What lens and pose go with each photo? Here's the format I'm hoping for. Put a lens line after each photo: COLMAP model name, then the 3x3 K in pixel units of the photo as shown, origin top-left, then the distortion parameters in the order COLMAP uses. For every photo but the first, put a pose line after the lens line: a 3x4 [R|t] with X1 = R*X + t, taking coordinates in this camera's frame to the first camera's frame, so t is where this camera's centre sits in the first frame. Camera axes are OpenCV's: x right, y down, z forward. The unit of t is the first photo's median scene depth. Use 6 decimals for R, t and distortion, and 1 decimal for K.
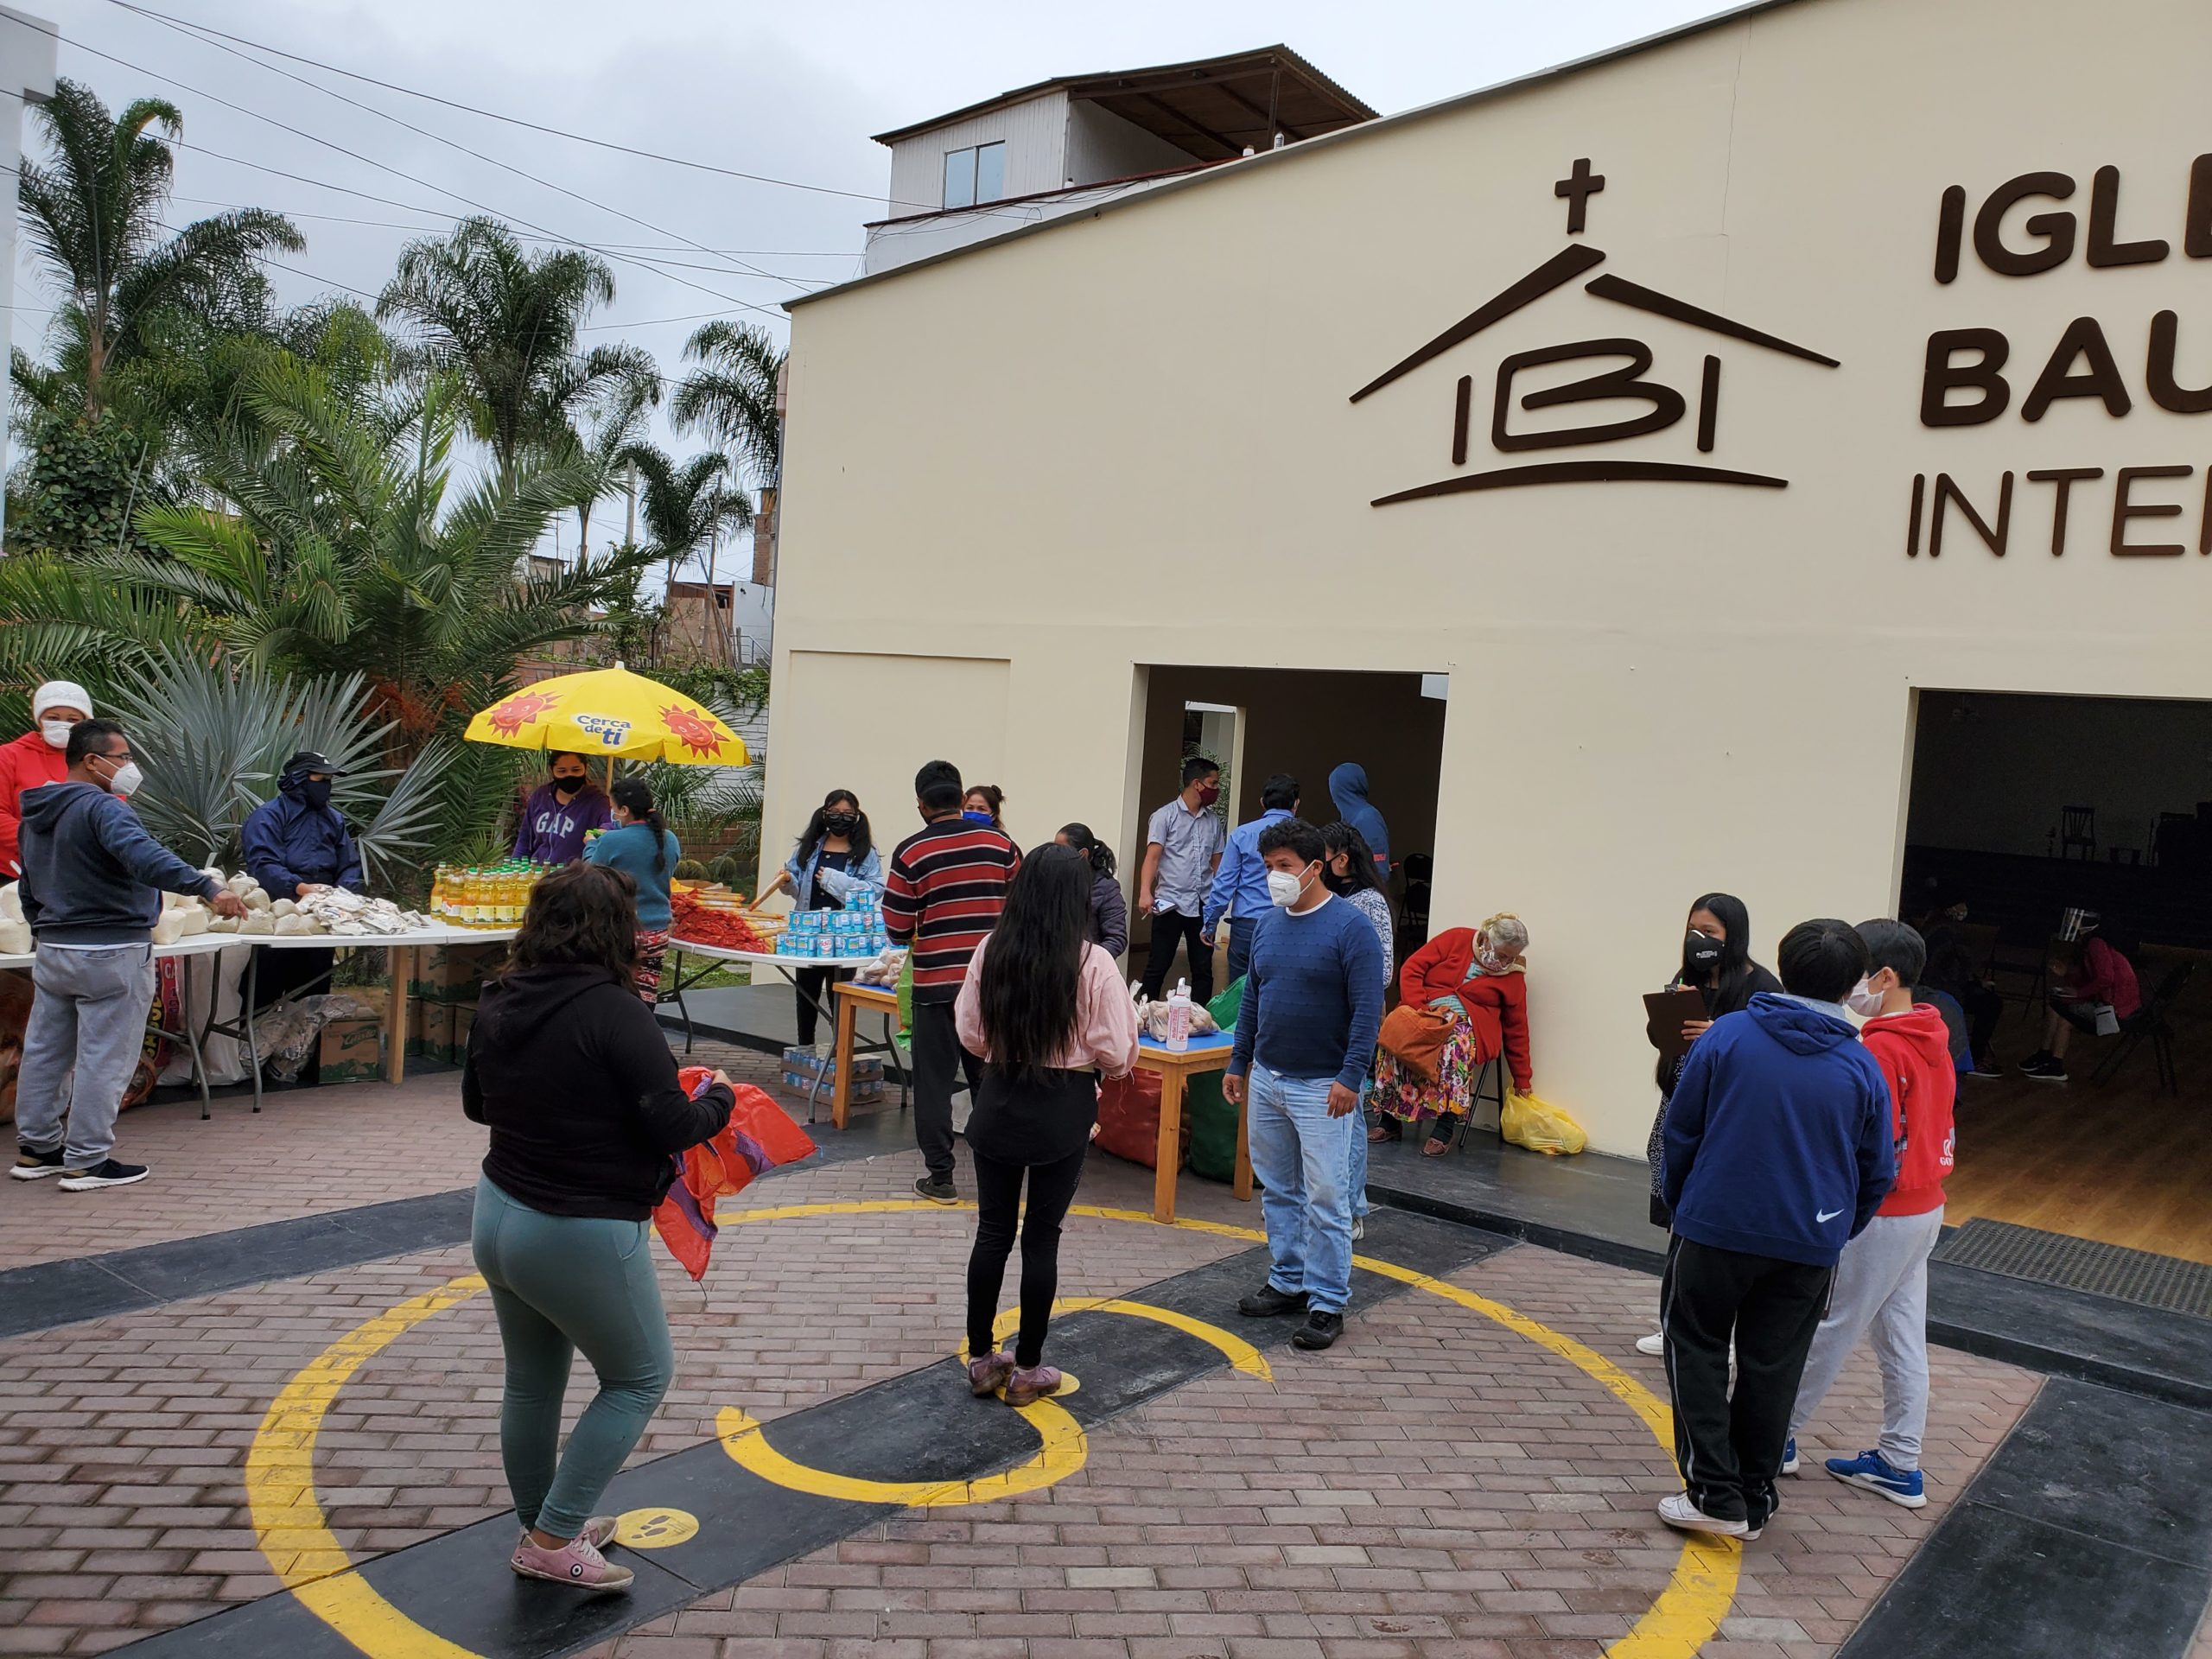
lens RADIAL K [[1693.7, 0, 1126.5], [0, 1693.7, 839.9], [0, 0, 1]] dist [0.015291, -0.005471]
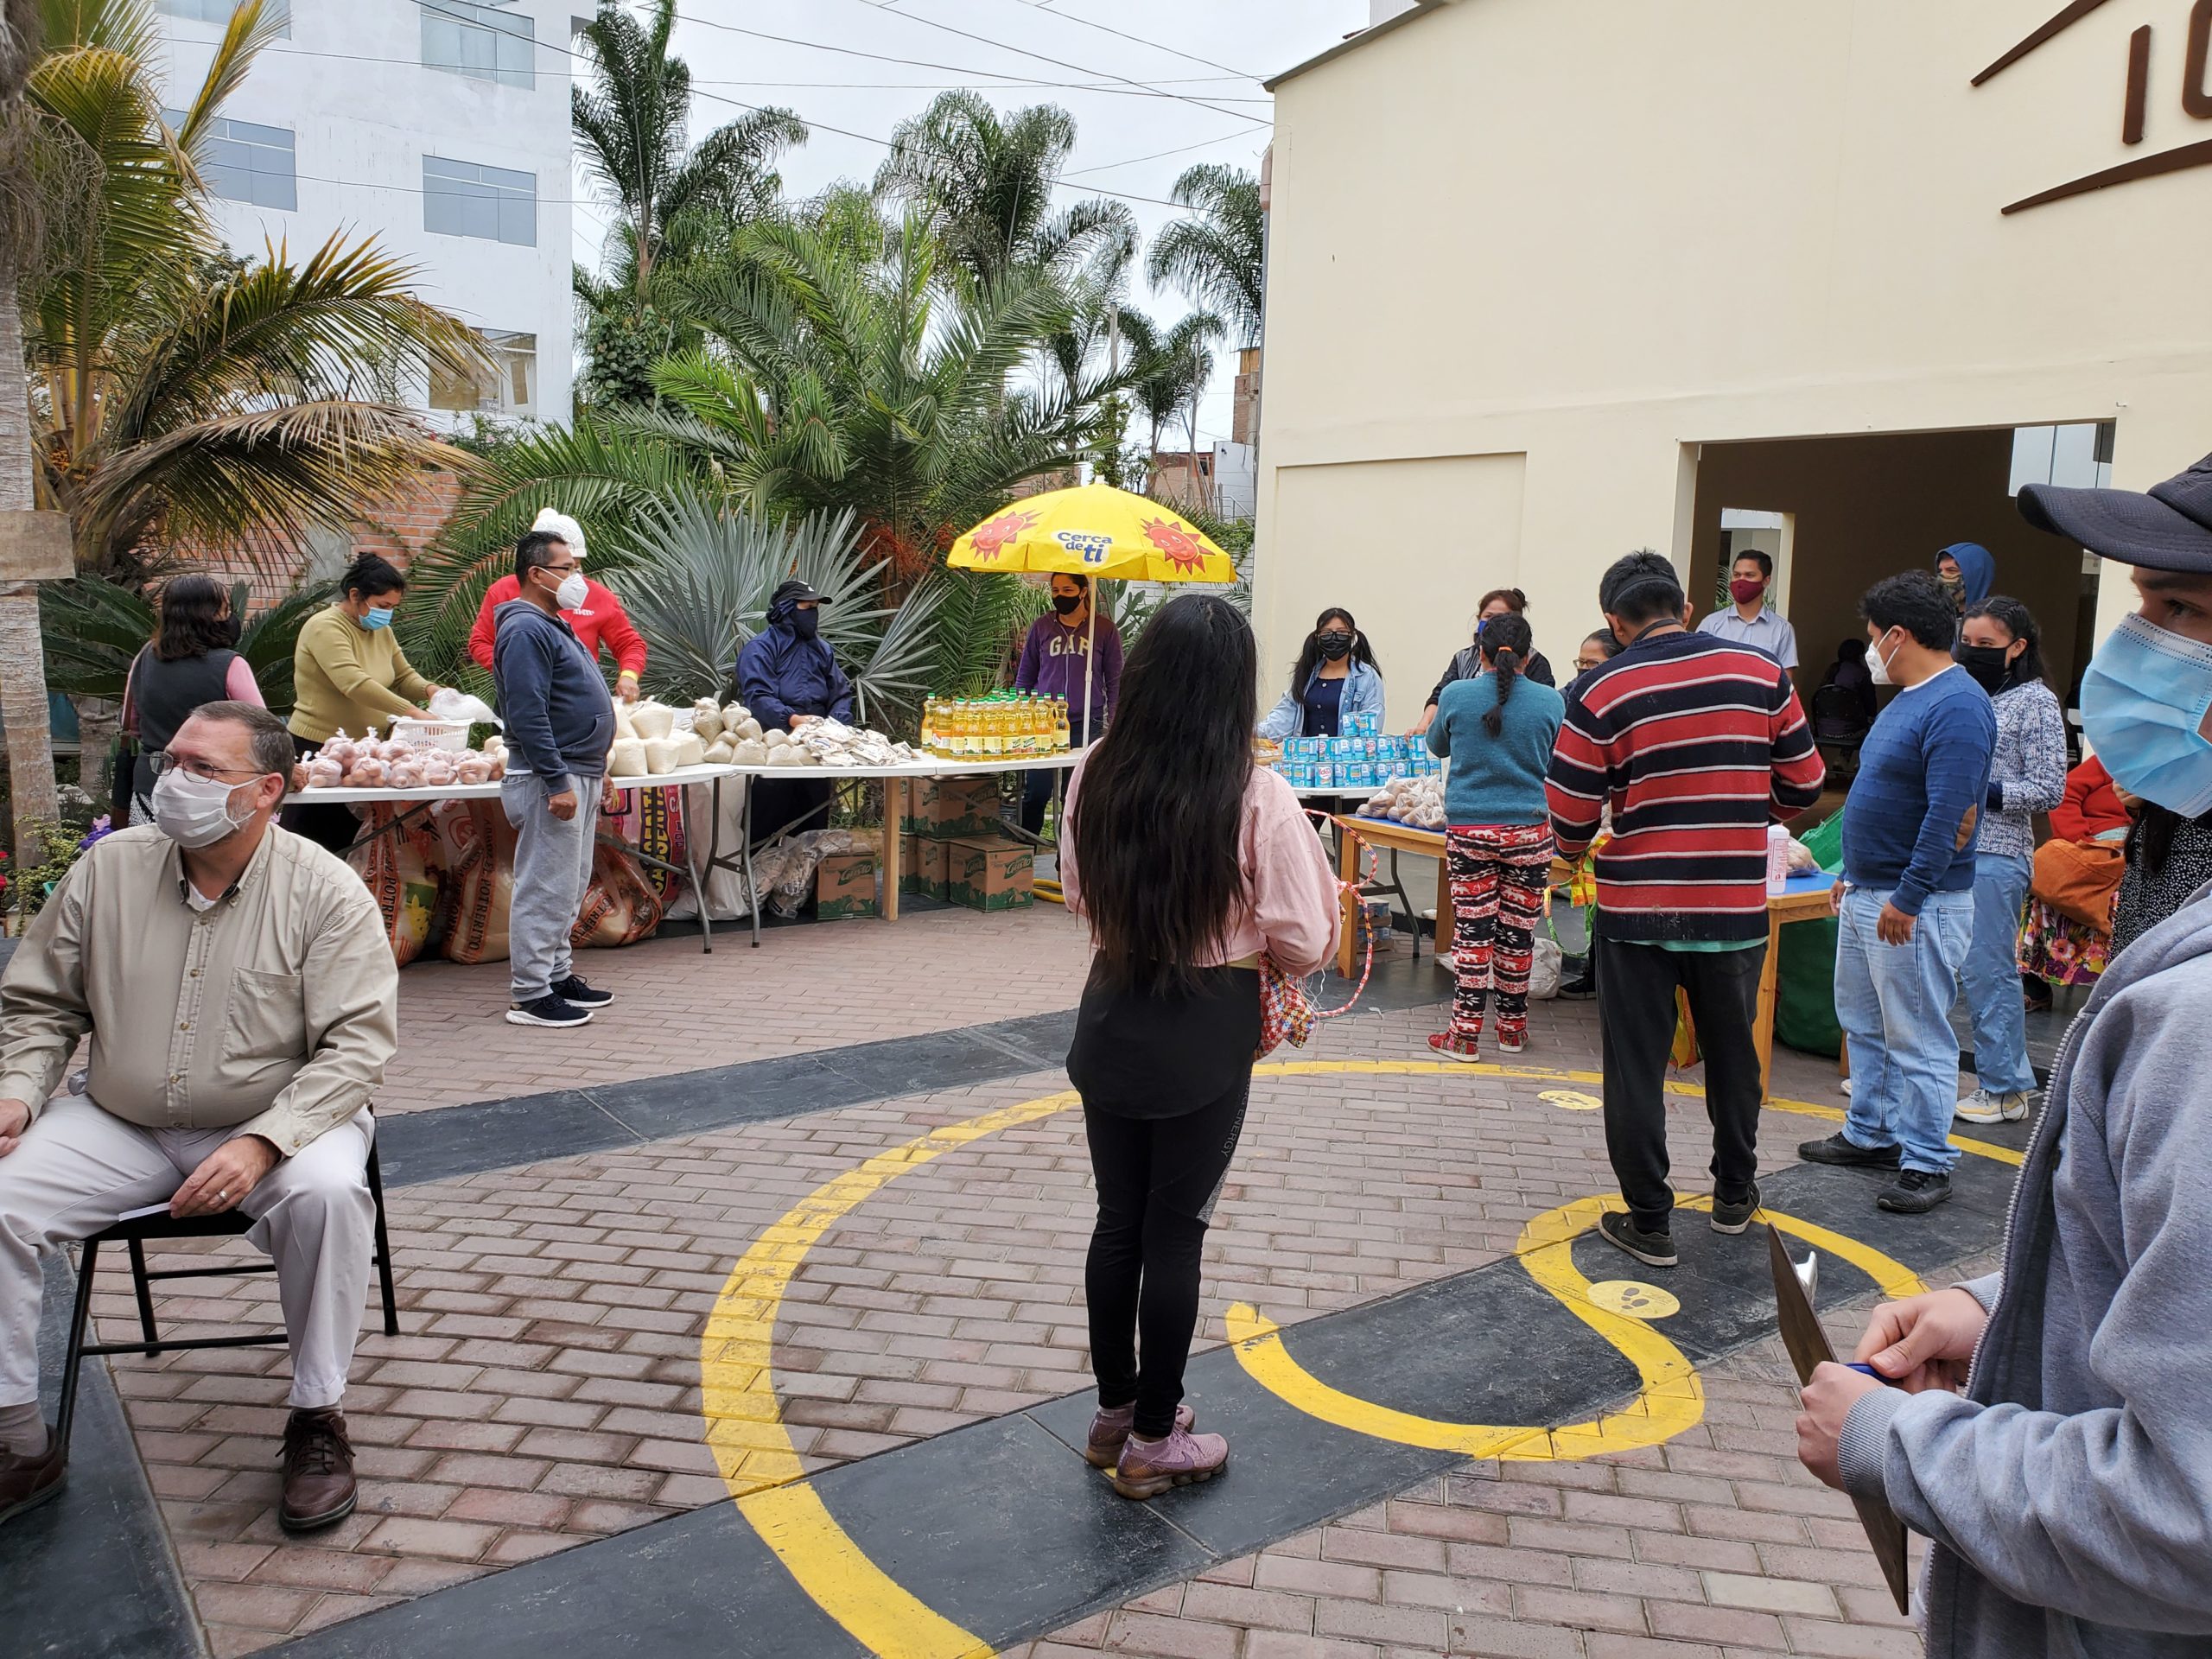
lens RADIAL K [[1693.7, 0, 1115.7], [0, 1693.7, 797.7], [0, 0, 1]] dist [0.015291, -0.005471]
pose [[0.958142, -0.008899, -0.286156, -0.046103], [0.025380, 0.998222, 0.053936, 0.037041], [0.285167, -0.058941, 0.956664, 0.178453]]
